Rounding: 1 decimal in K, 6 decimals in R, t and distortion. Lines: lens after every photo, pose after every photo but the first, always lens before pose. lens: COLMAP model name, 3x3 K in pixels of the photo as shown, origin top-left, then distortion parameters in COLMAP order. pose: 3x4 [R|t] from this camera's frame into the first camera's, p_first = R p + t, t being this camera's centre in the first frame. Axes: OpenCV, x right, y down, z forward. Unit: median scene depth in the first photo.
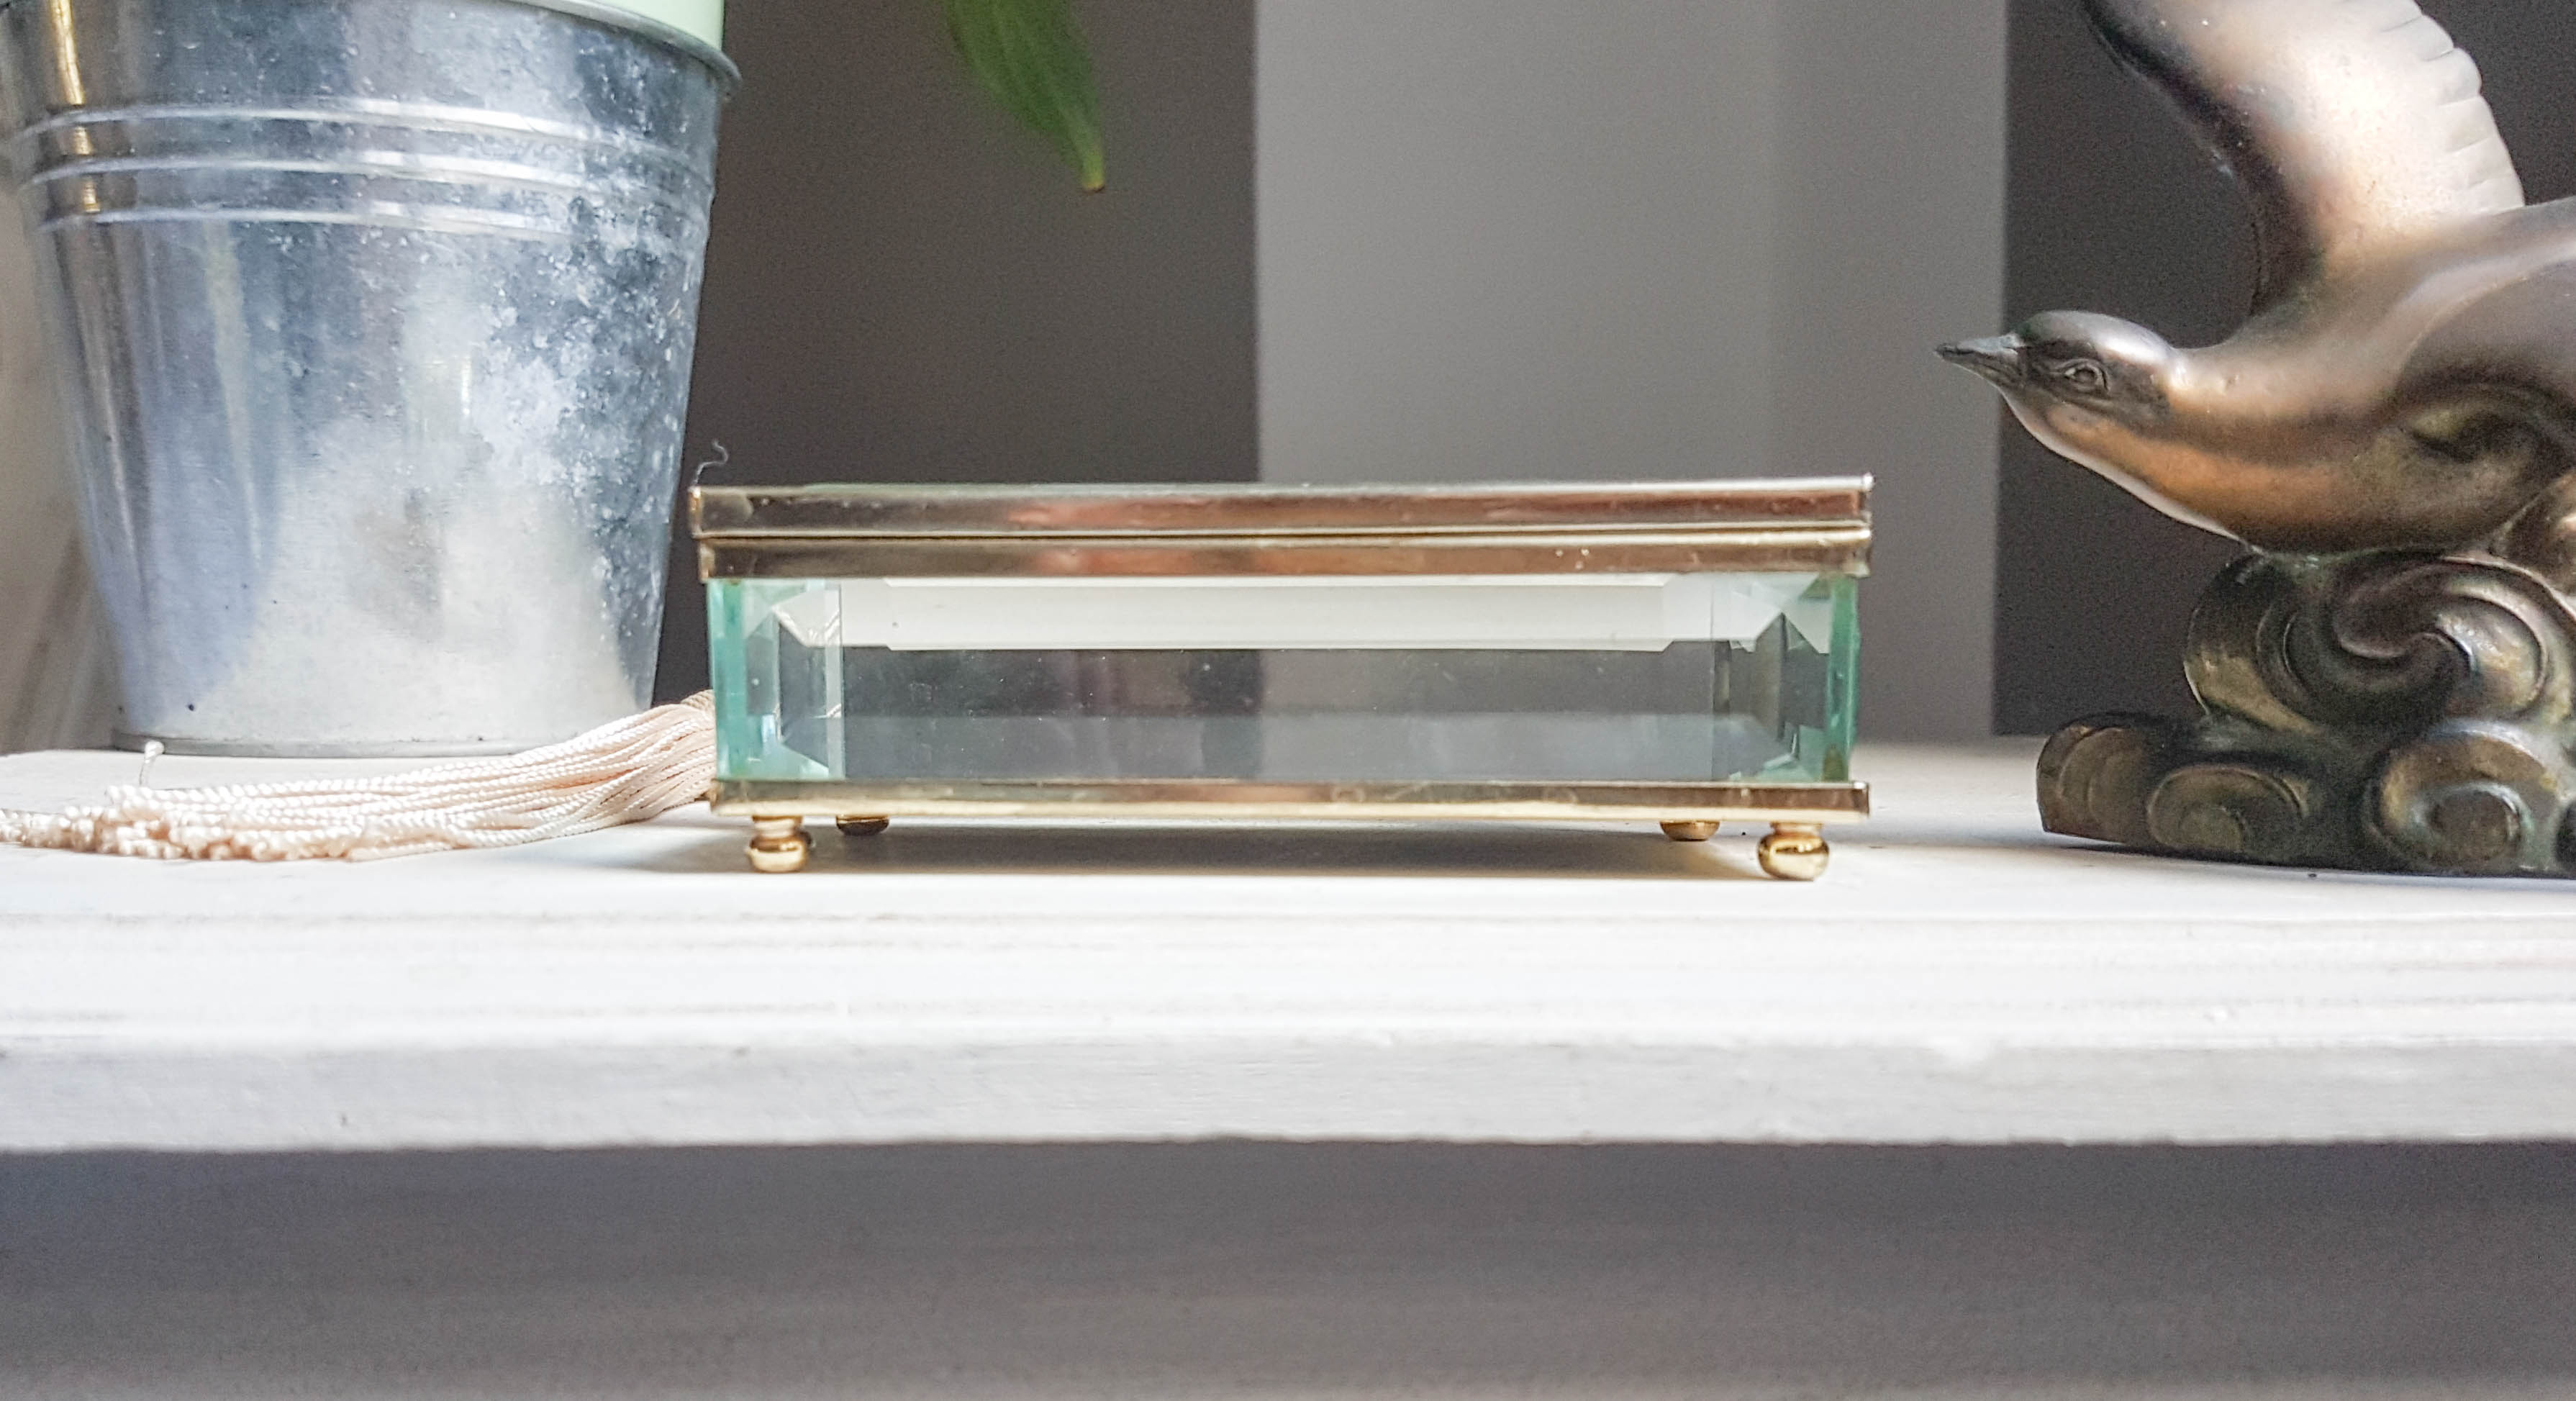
lens RADIAL K [[2353.8, 0, 1169.7], [0, 2353.8, 704.4], [0, 0, 1]] dist [0.135235, -0.341328]
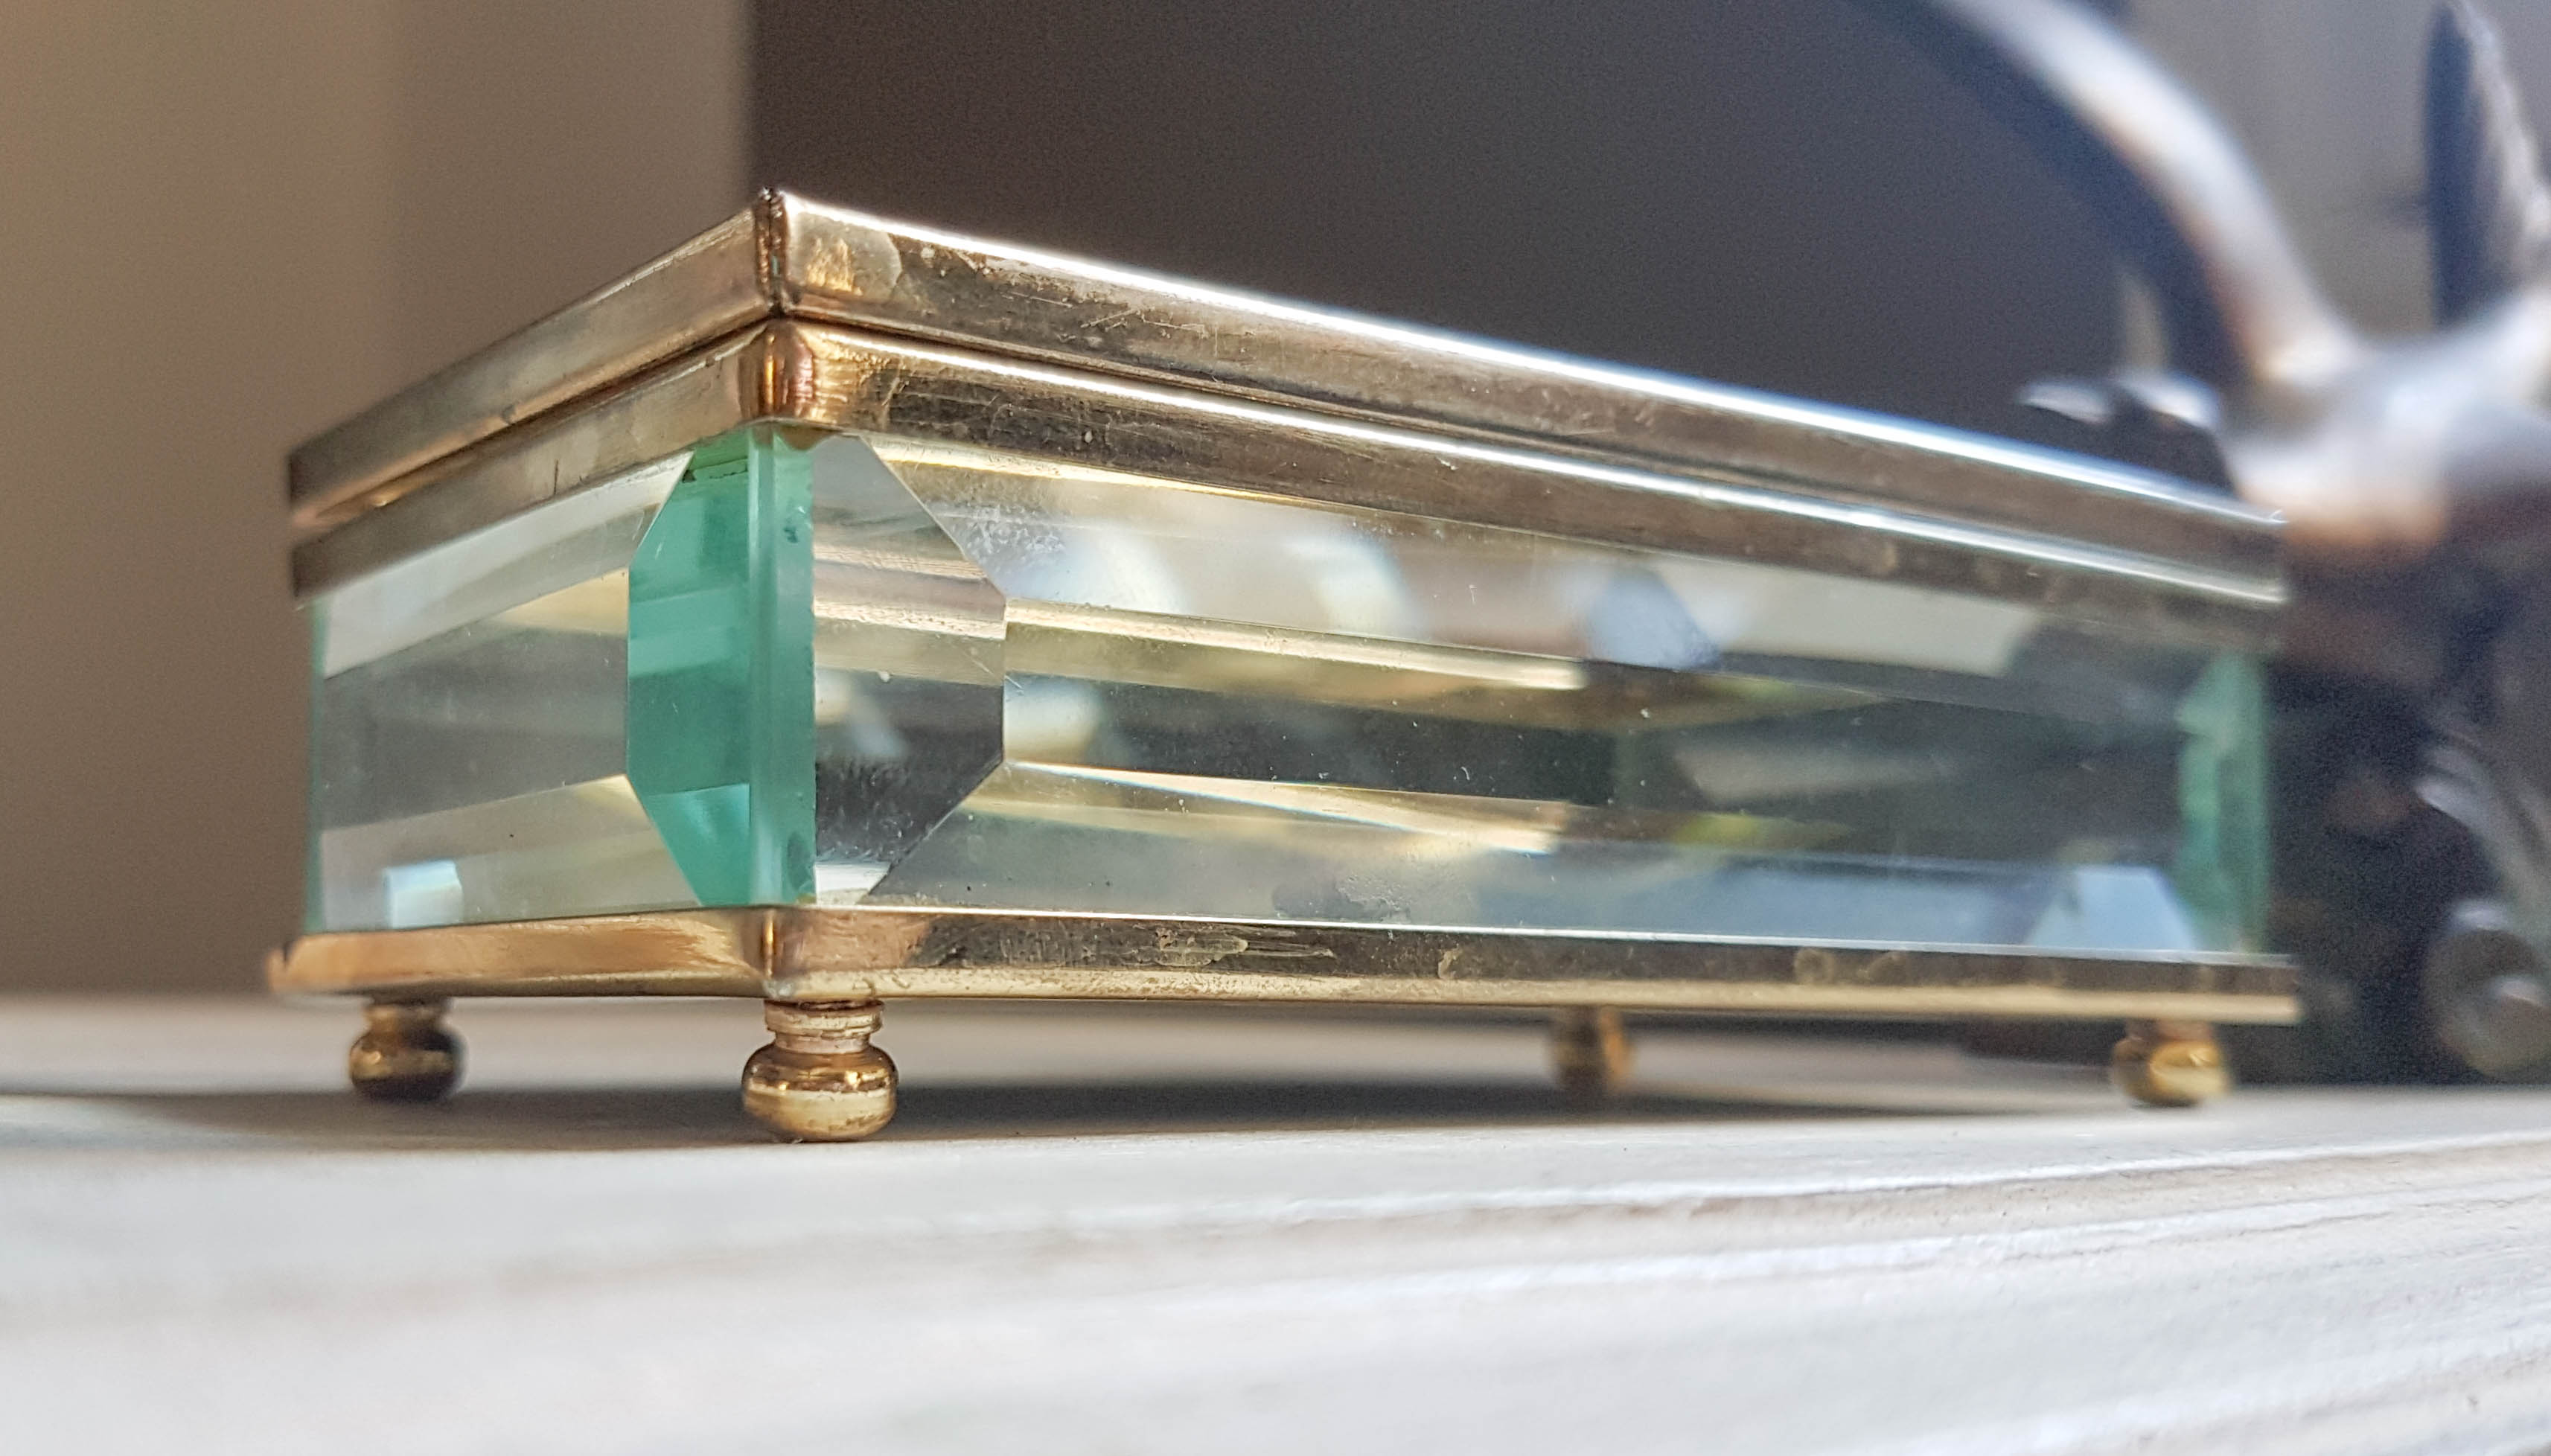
lens RADIAL K [[2397.9, 0, 884.3], [0, 2397.9, 818.4], [0, 0, 1]] dist [0.151566, -0.405885]
pose [[0.809272, 0.058196, 0.584544, -0.251858], [-0.003201, 0.995503, -0.094679, 0.033705], [-0.587426, 0.074750, 0.805819, 0.392053]]
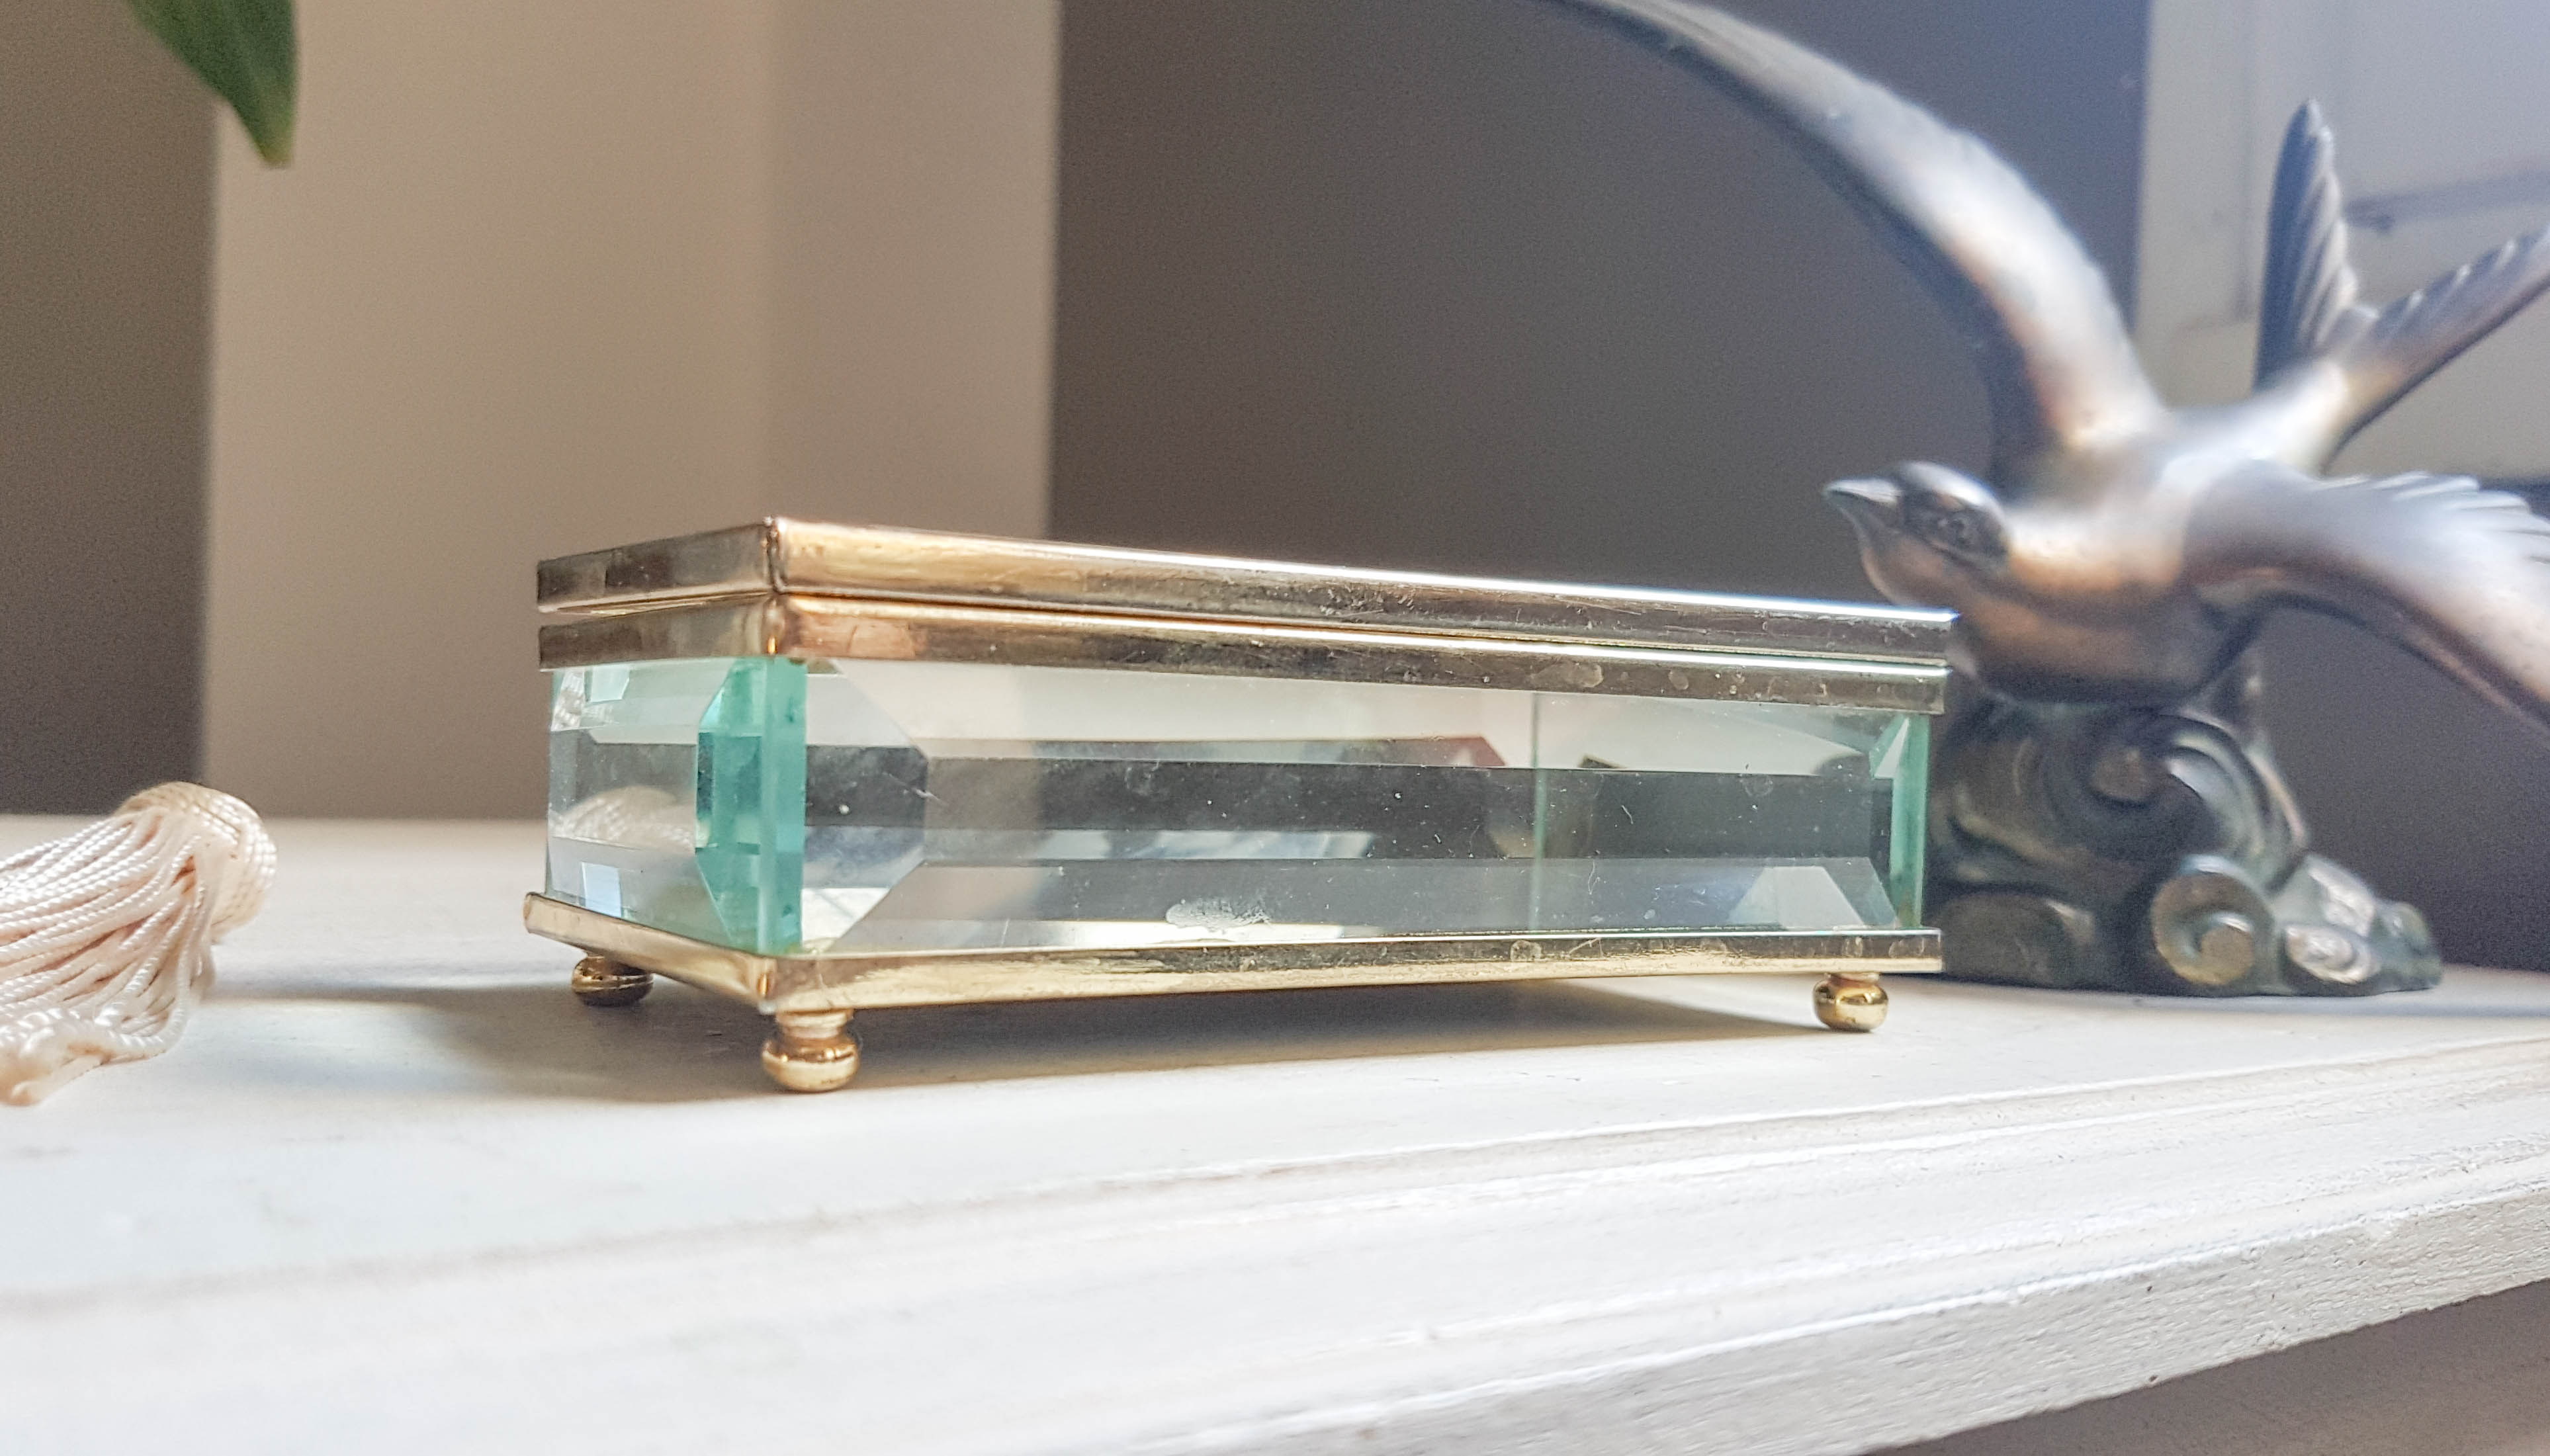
lens RADIAL K [[2123.0, 0, 1235.7], [0, 2123.0, 632.6], [0, 0, 1]] dist [0.117374, -0.318227]
pose [[0.813611, 0.058991, 0.578410, -0.261845], [-0.024888, 0.997461, -0.066720, -0.012729], [-0.580877, 0.039889, 0.813013, 0.261251]]
